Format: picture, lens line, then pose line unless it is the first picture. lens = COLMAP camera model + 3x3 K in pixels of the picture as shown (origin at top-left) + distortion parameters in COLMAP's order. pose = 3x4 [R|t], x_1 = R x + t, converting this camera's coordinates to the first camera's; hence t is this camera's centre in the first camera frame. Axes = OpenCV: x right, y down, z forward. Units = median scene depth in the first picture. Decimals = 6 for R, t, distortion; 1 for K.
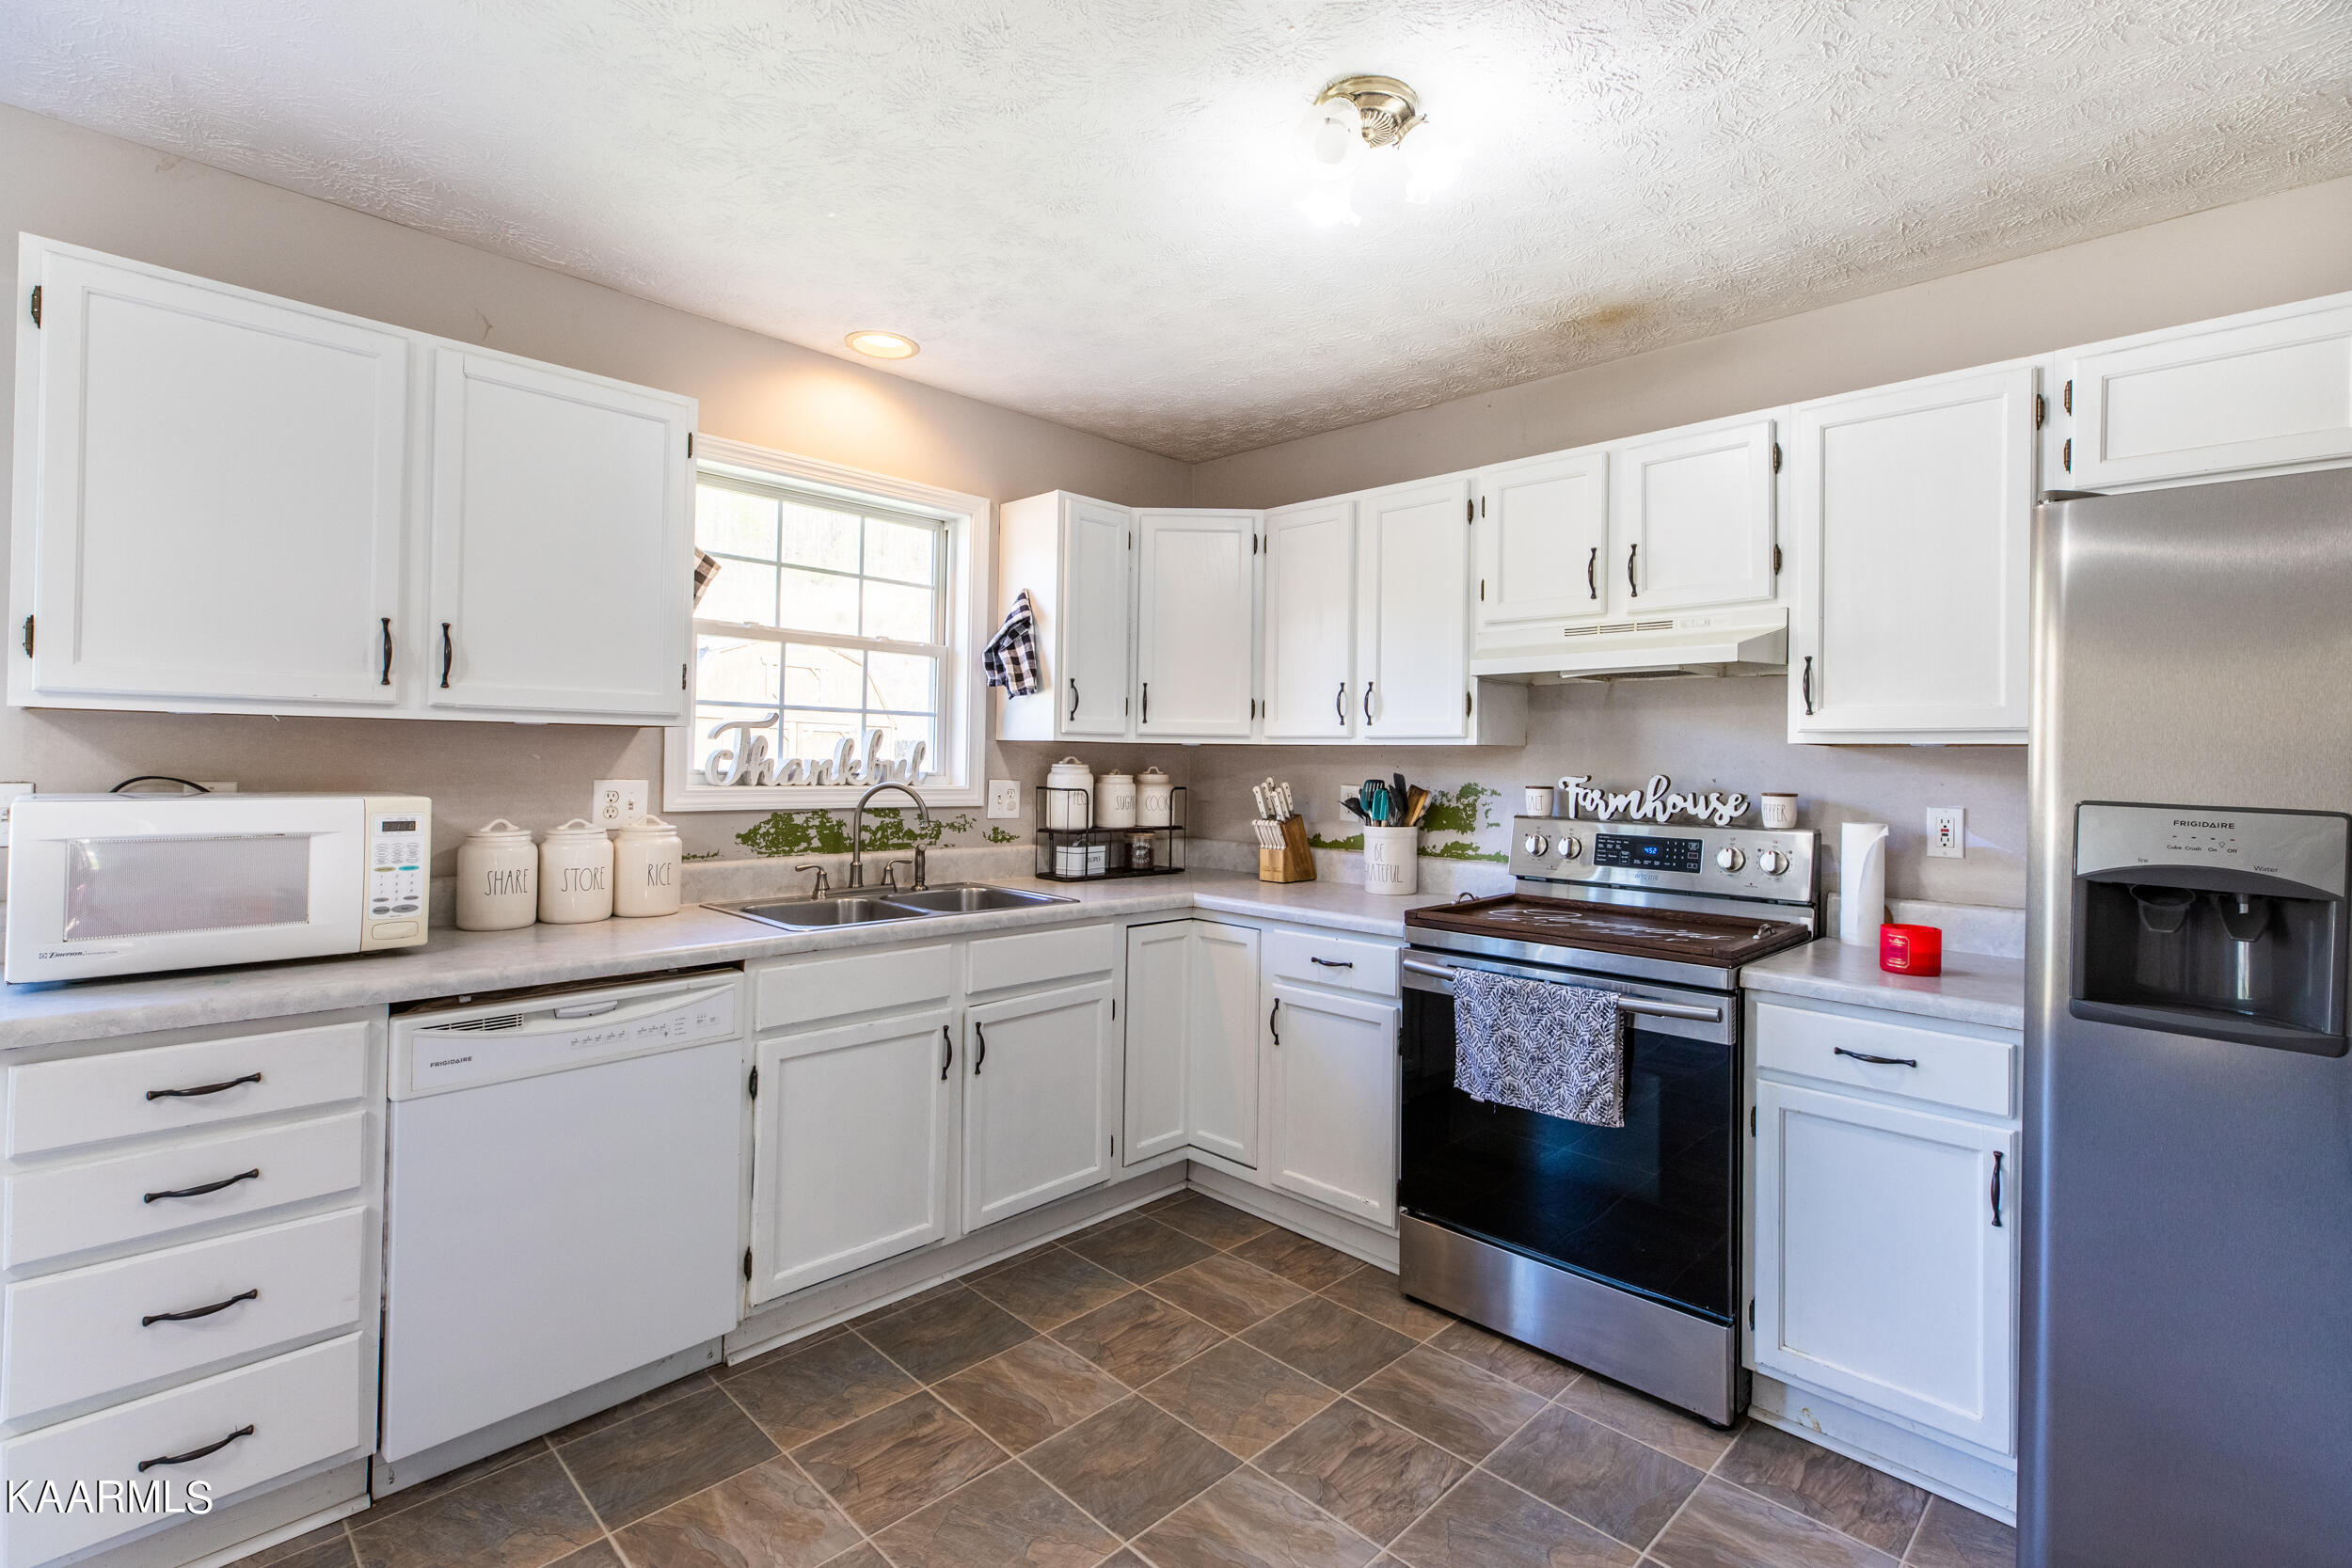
lens RADIAL K [[1061.1, 0, 1168.4], [0, 1061.1, 741.8], [0, 0, 1]] dist [-0.006058, 0.001154]
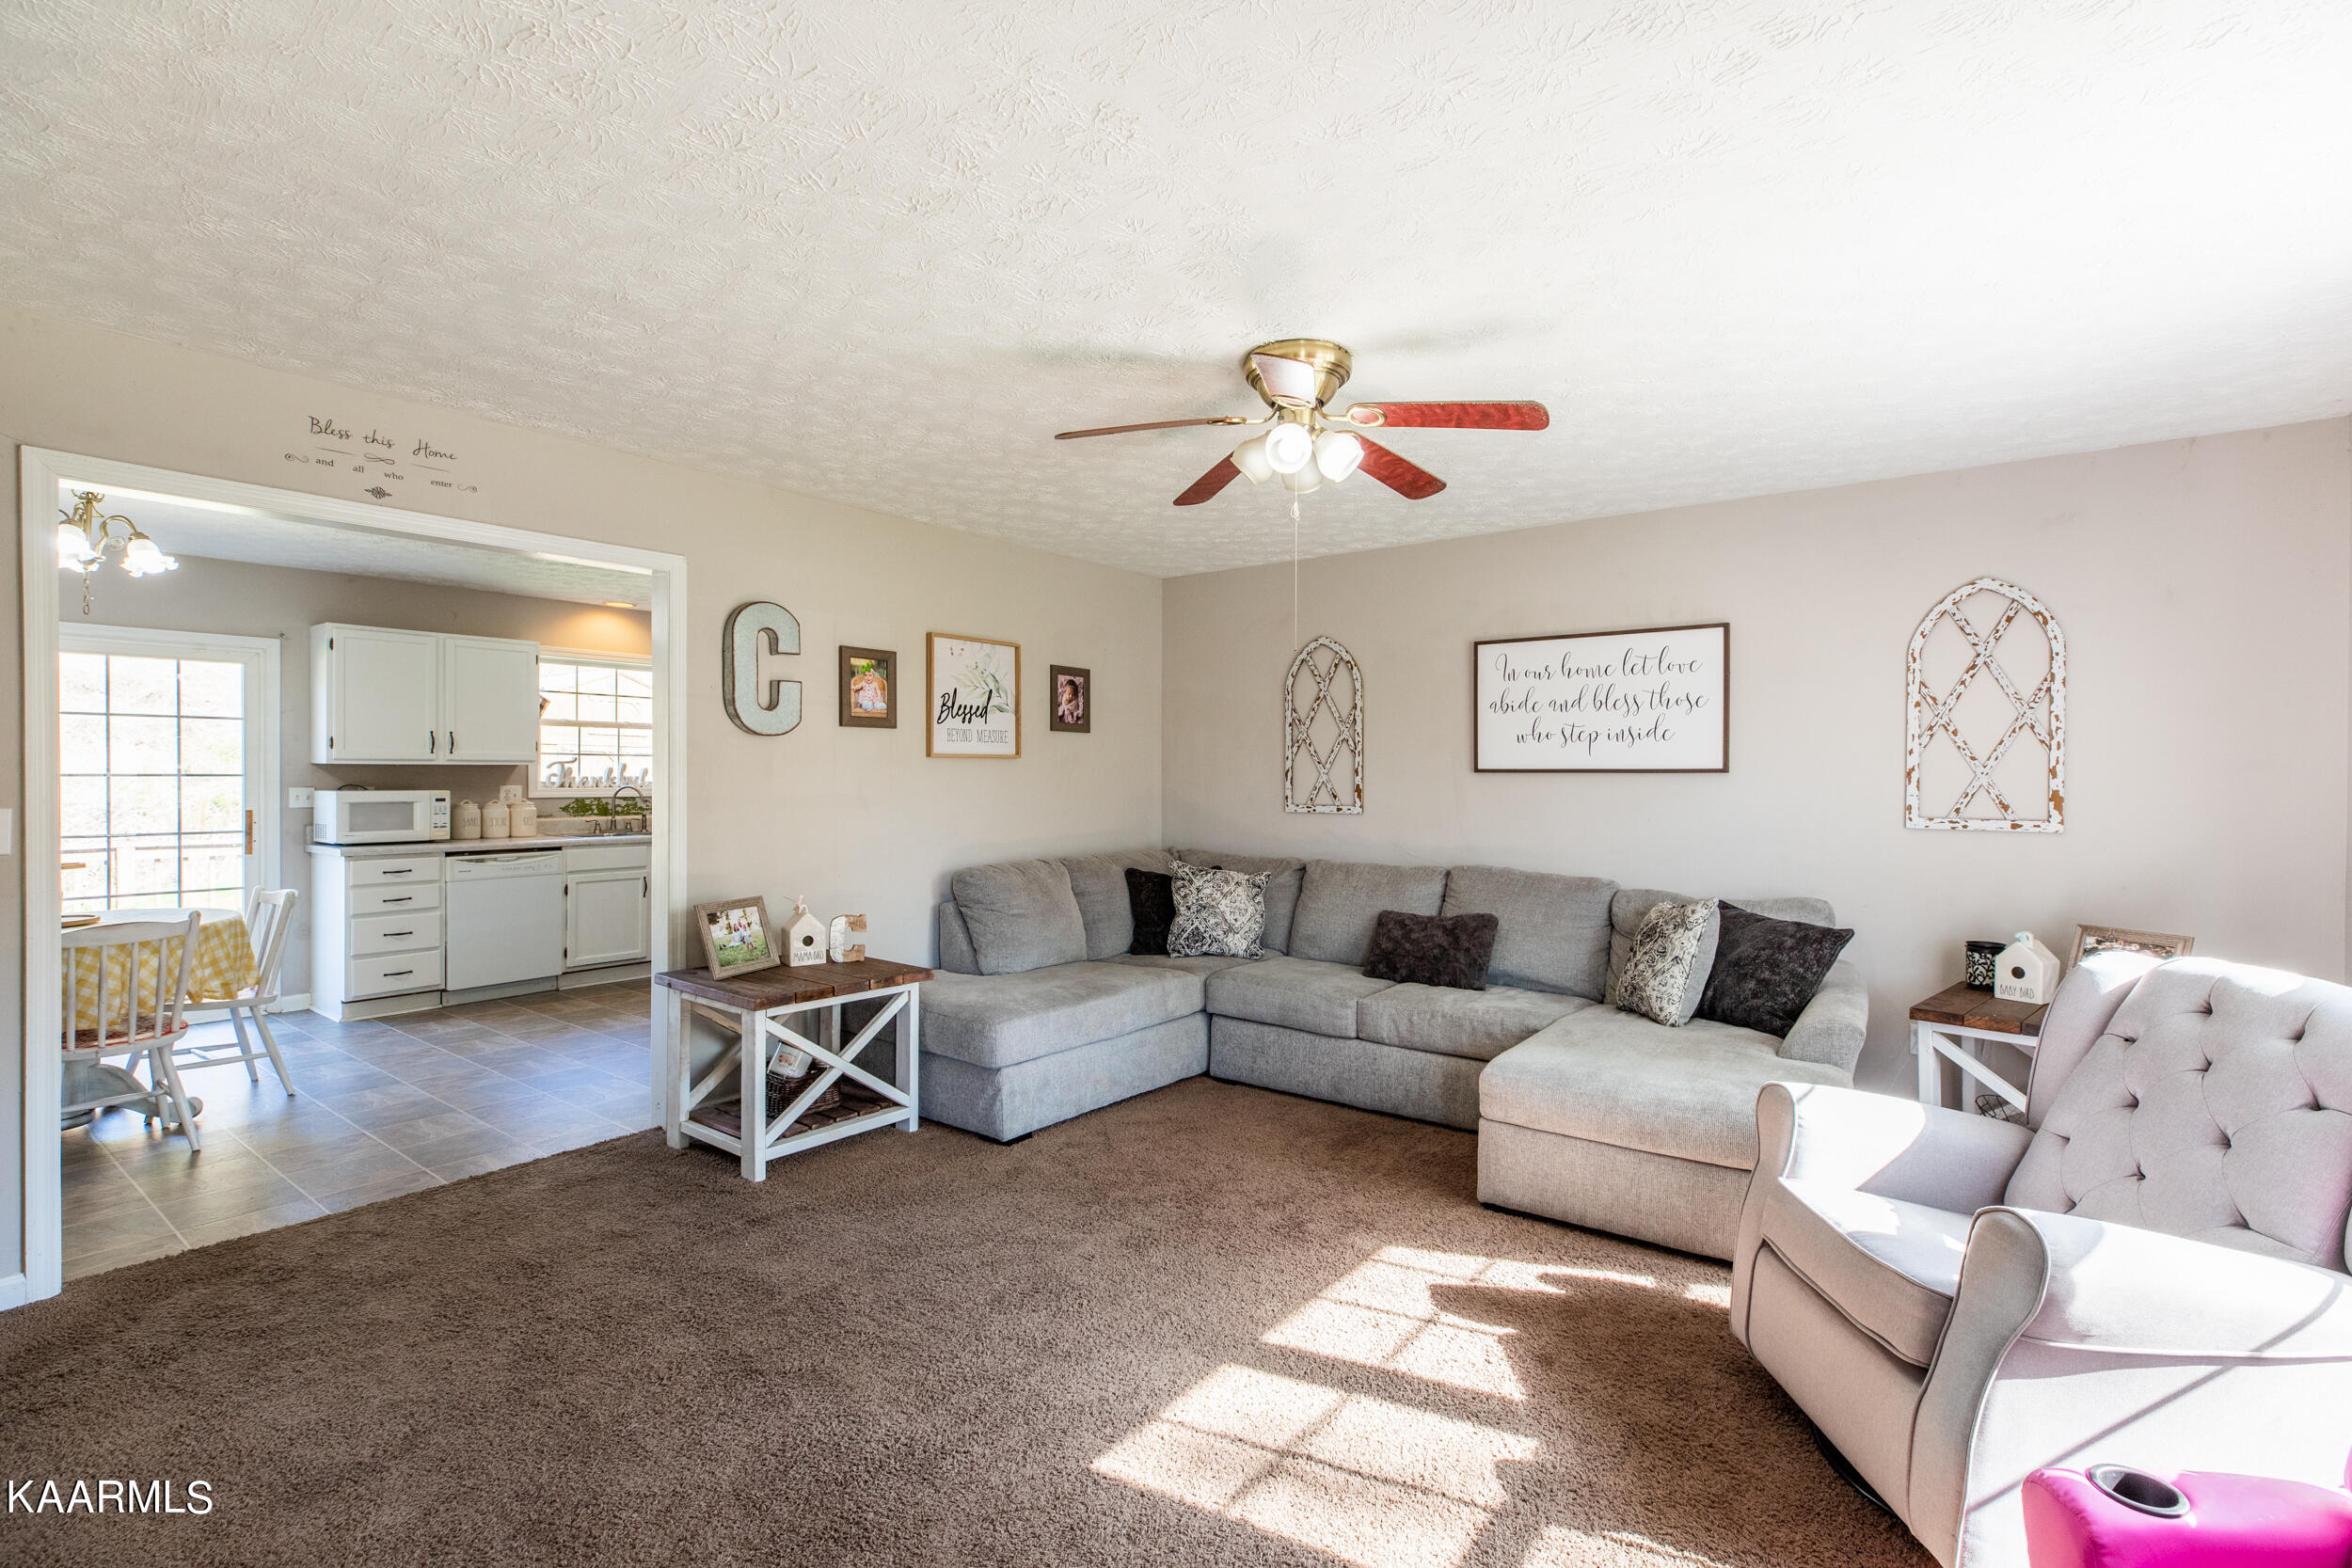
lens RADIAL K [[1061.1, 0, 1158.5], [0, 1061.1, 784.5], [0, 0, 1]] dist [-0.006058, 0.001154]
pose [[0.993451, -0.013353, 0.113480, 0.956630], [0.010337, 0.999579, 0.027126, -0.024921], [-0.113794, -0.025776, 0.993170, -2.200478]]
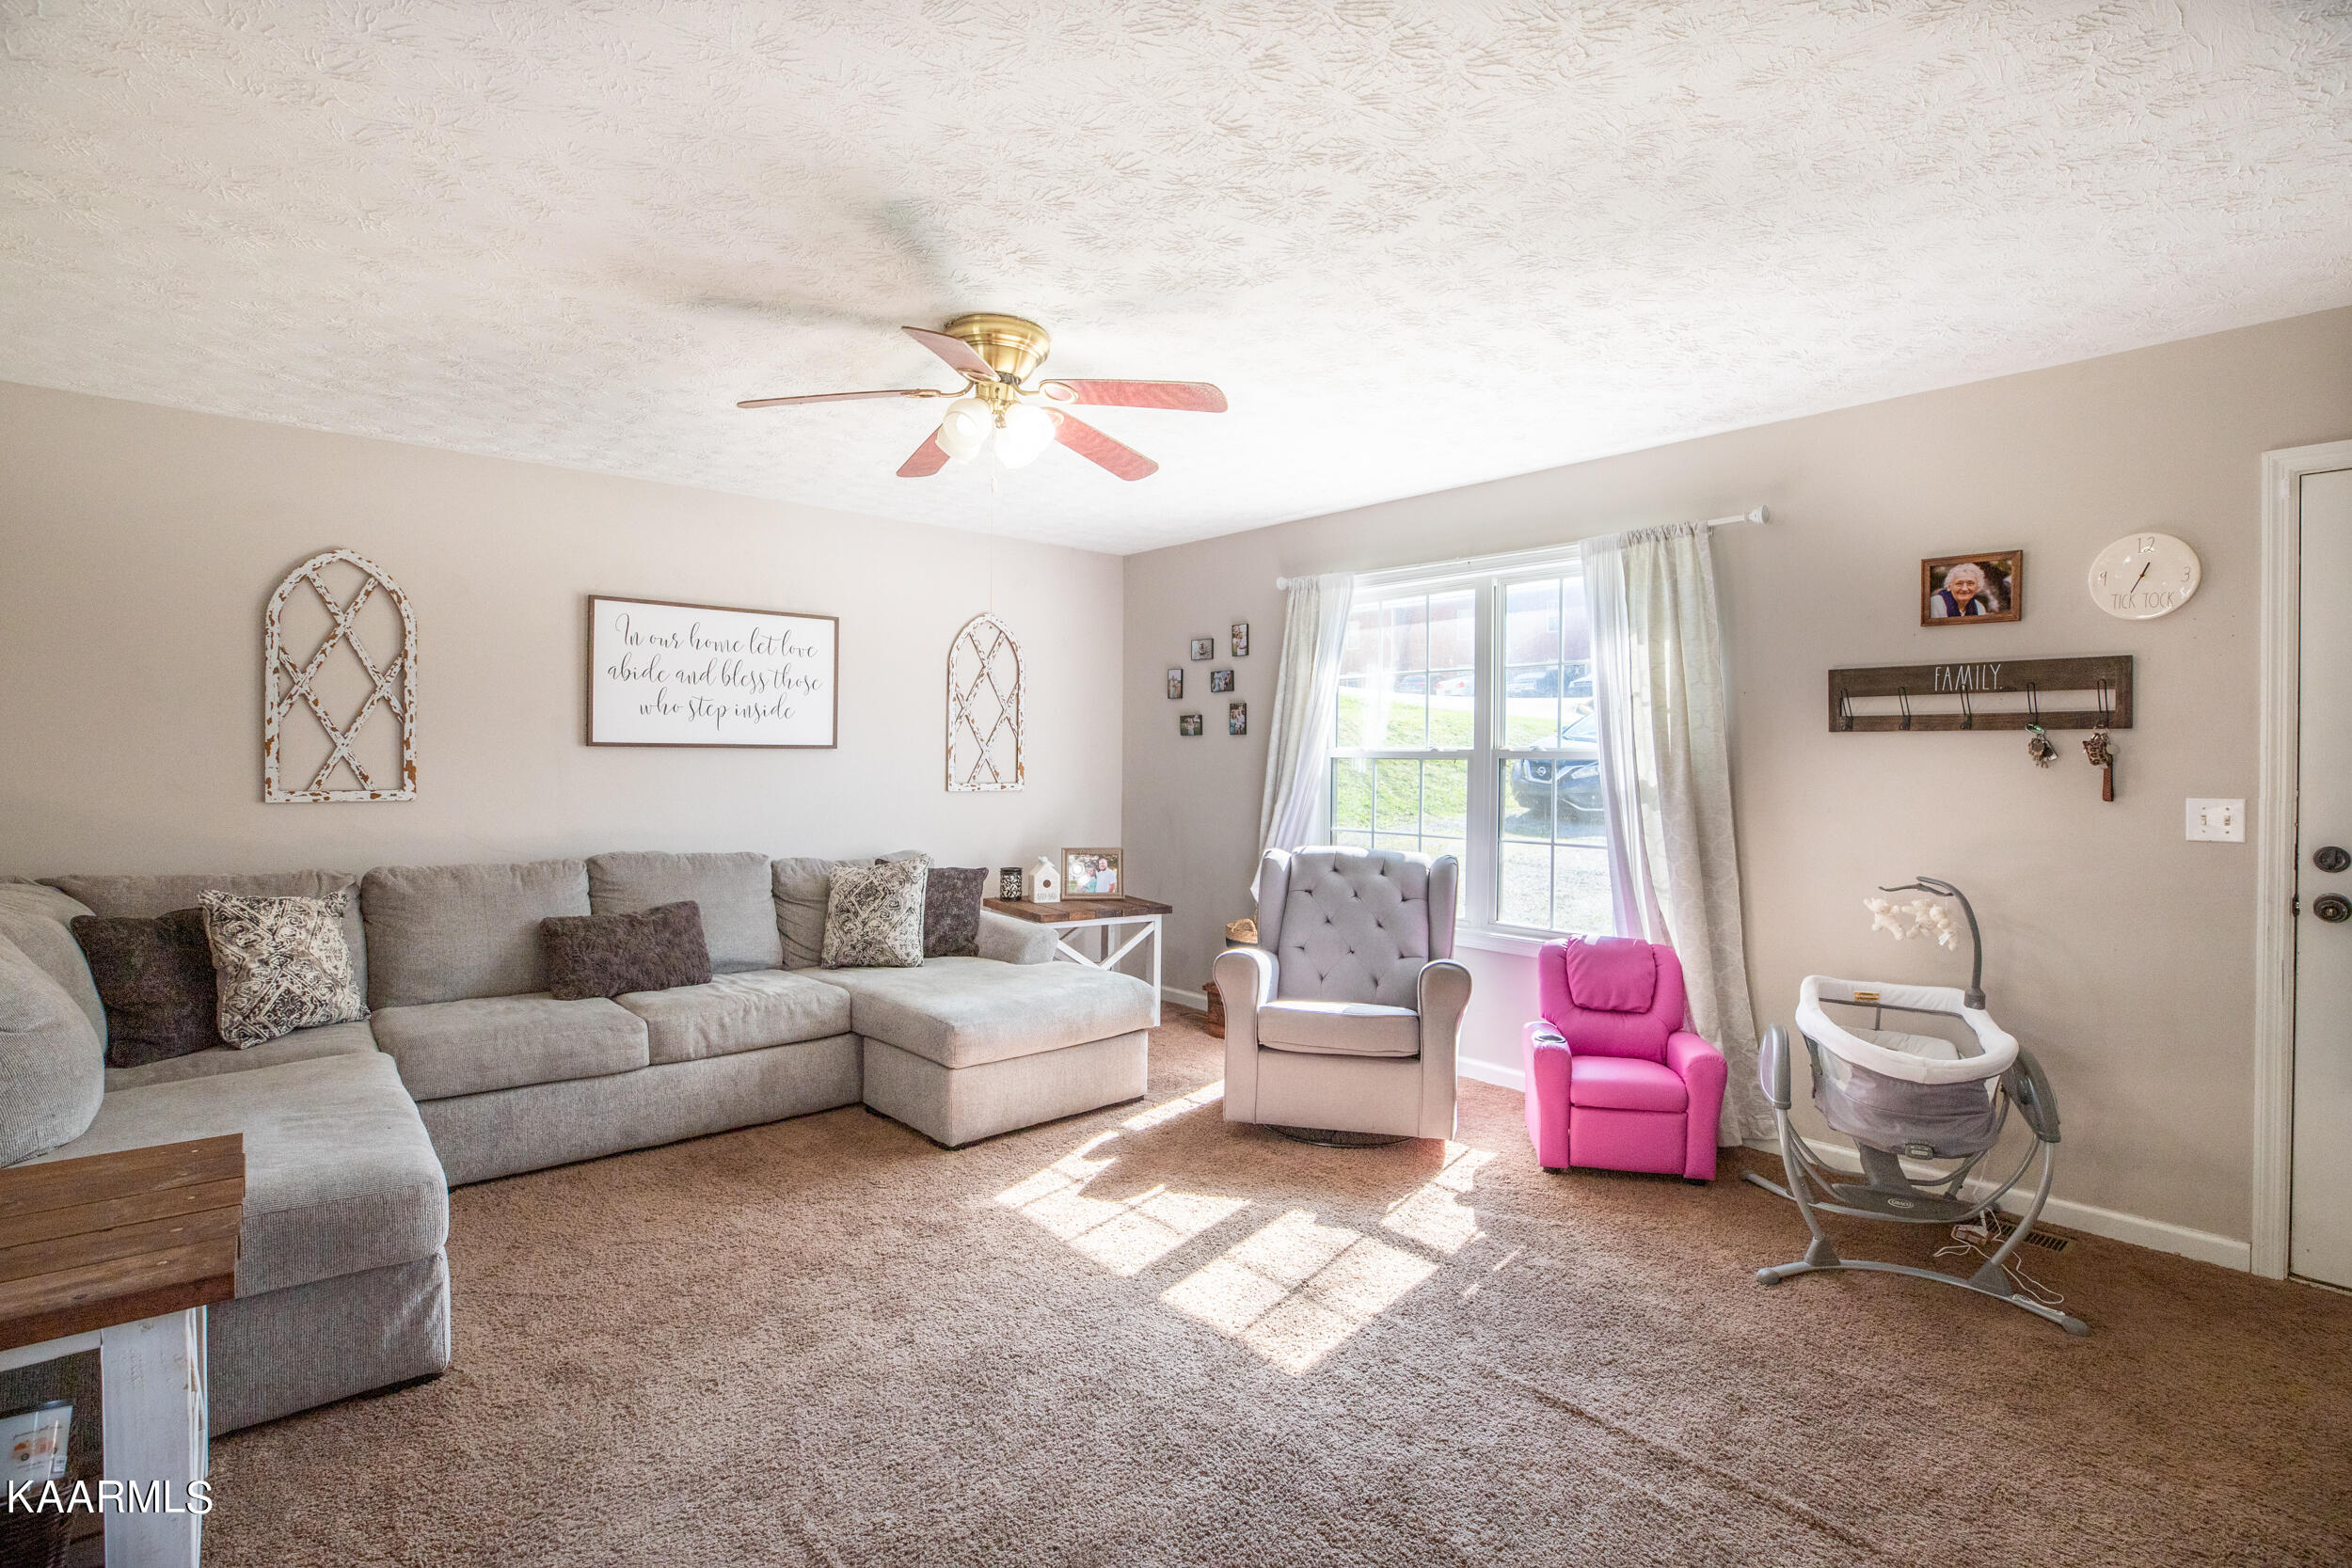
lens RADIAL K [[1061.1, 0, 1225.1], [0, 1061.1, 769.5], [0, 0, 1]] dist [-0.006058, 0.001154]
pose [[0.078534, -0.024390, 0.996613, -0.123677], [-0.027435, 0.999269, 0.026617, -0.020709], [-0.996534, -0.029432, 0.077807, -1.191320]]
